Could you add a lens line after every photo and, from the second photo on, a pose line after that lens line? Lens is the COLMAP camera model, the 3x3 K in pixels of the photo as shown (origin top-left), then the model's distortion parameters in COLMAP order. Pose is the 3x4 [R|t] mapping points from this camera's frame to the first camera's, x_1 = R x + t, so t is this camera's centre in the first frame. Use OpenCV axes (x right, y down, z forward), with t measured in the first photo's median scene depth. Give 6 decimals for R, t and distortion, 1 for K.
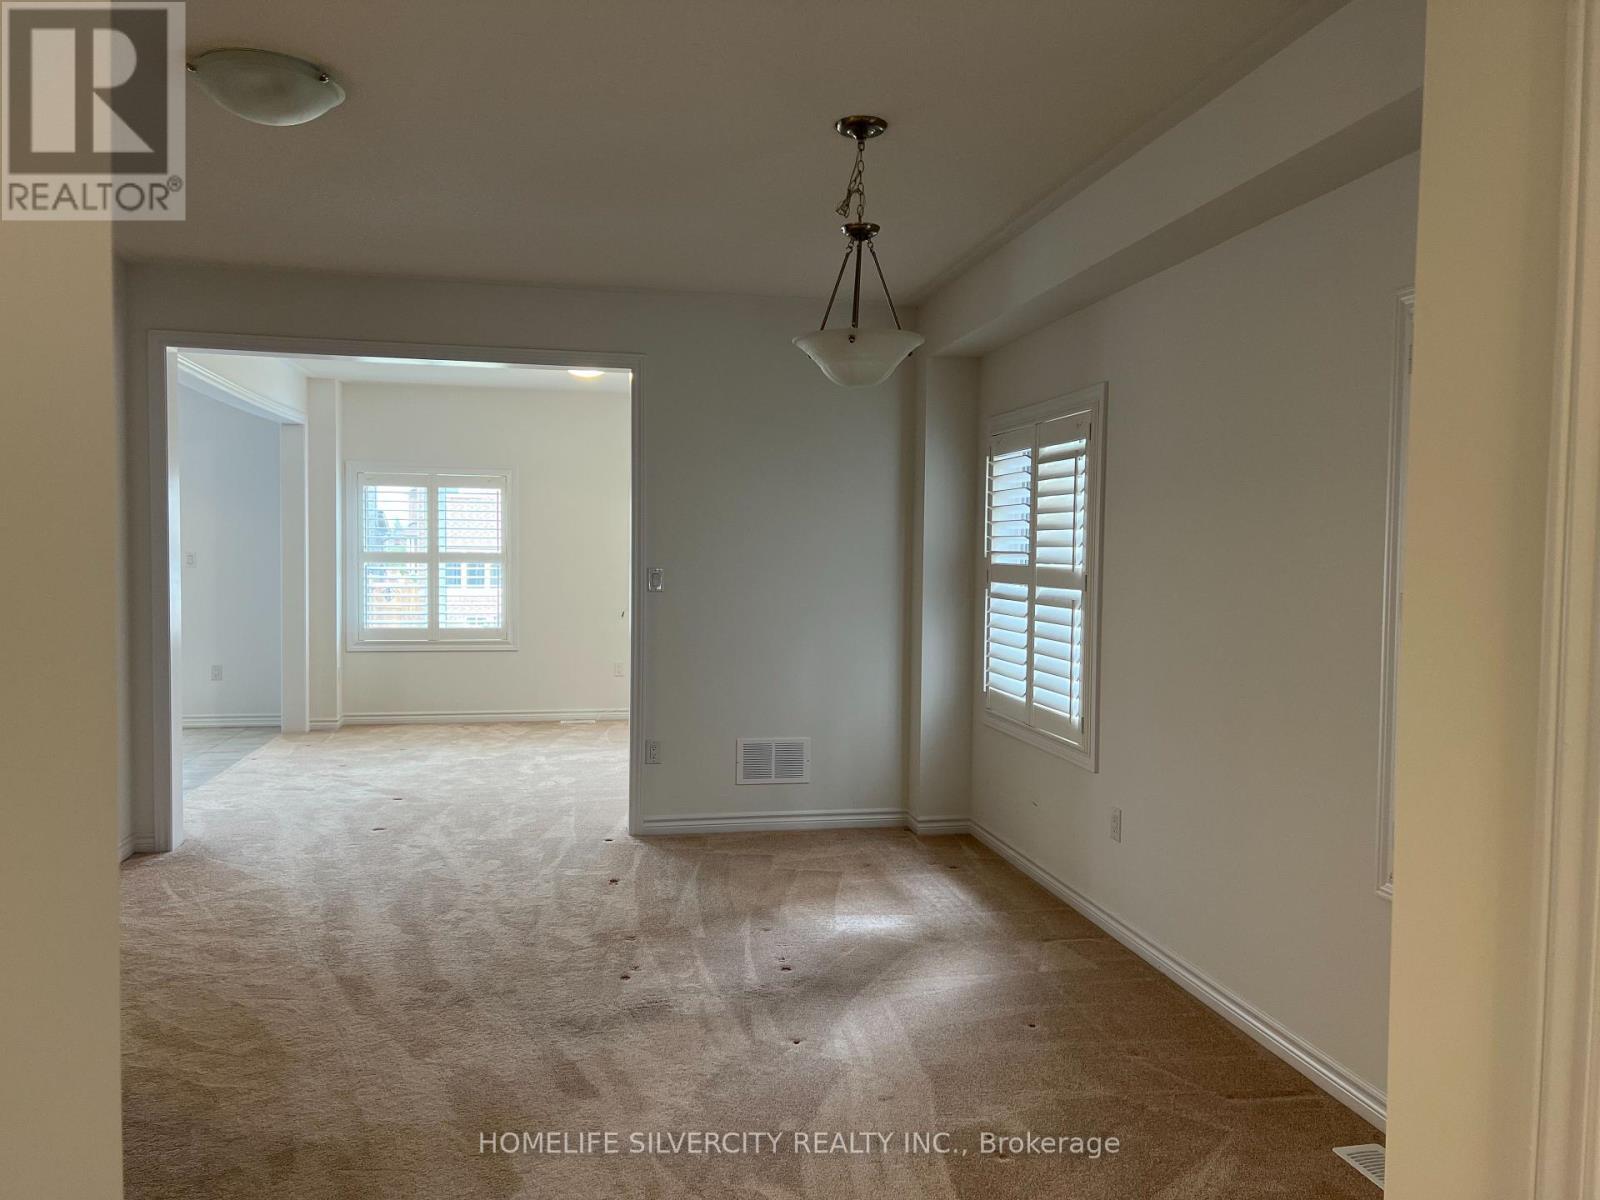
lens RADIAL K [[1205.8, 0, 799.7], [0, 1205.8, 600.3], [0, 0, 1]] dist [0.032940, -0.011844]
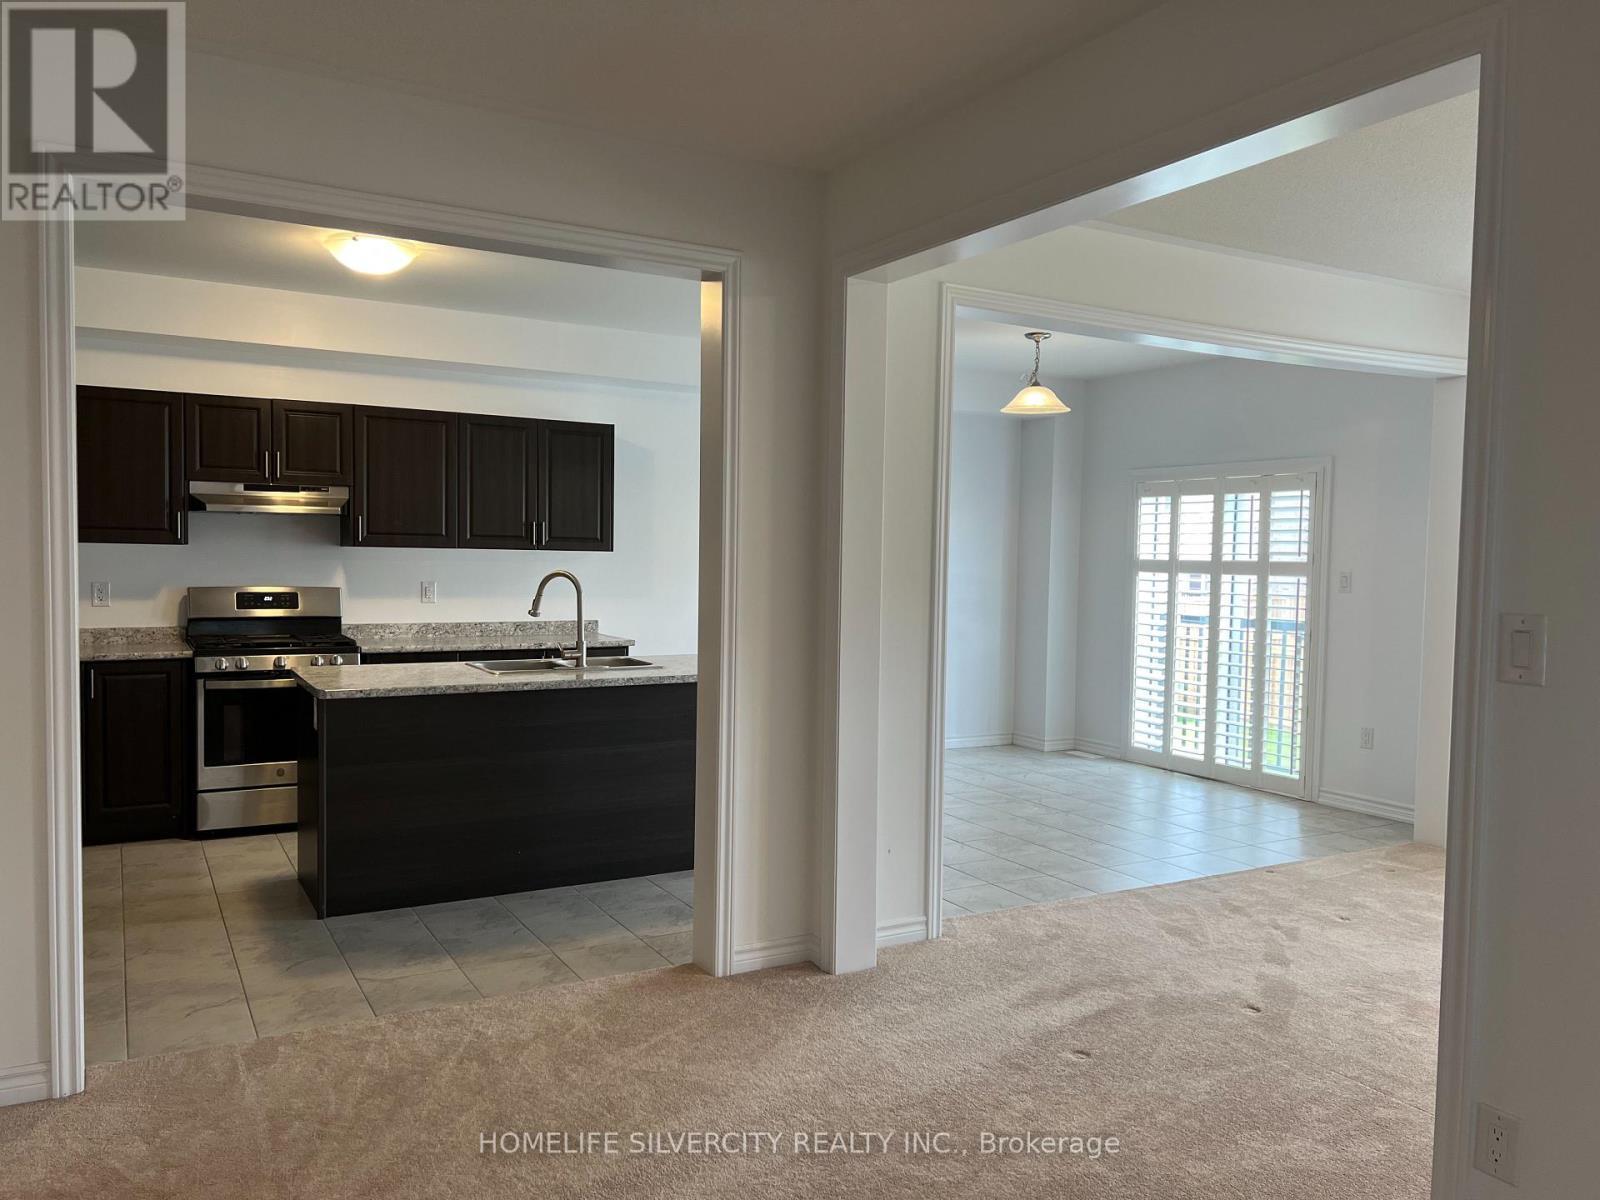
lens RADIAL K [[1205.8, 0, 798.0], [0, 1205.8, 592.3], [0, 0, 1]] dist [0.032940, -0.011844]
pose [[0.325095, 0.029434, -0.945223, 0.169954], [-0.053151, 0.998504, 0.012812, -0.032788], [0.944186, 0.046075, 0.326173, 0.827258]]
